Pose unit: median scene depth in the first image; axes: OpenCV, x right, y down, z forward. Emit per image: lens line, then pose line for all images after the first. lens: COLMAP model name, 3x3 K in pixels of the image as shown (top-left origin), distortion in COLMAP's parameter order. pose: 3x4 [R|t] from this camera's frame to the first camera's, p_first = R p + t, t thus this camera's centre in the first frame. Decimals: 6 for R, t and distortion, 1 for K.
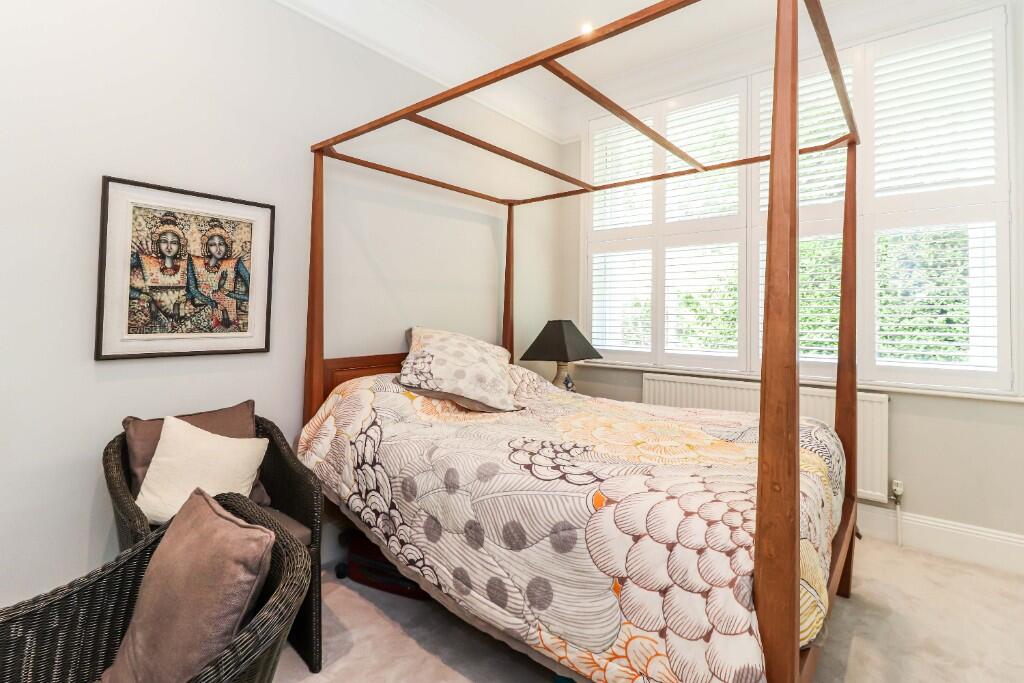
lens RADIAL K [[492.5, 0, 510.6], [0, 492.5, 303.2], [0, 0, 1]] dist [-0.001115, -0.000271]
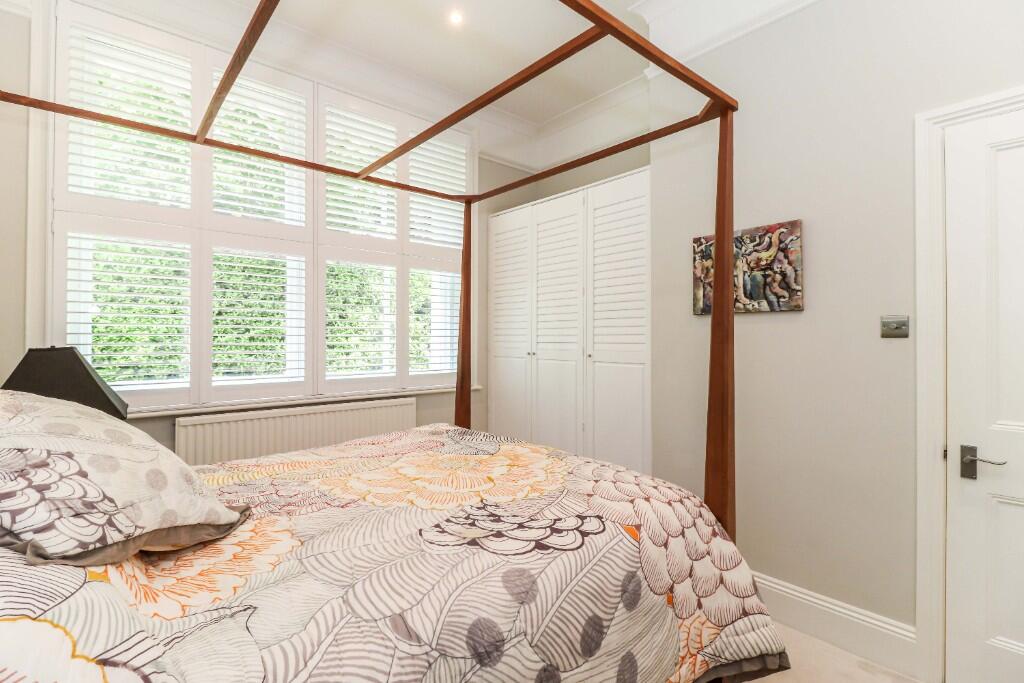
lens RADIAL K [[477.1, 0, 490.5], [0, 477.1, 333.8], [0, 0, 1]] dist [0.000832, 0.000001]
pose [[0.190592, -0.002082, 0.981667, -0.476701], [-0.025388, 0.999653, 0.007049, 0.006747], [-0.981341, -0.026266, 0.190473, 0.664018]]
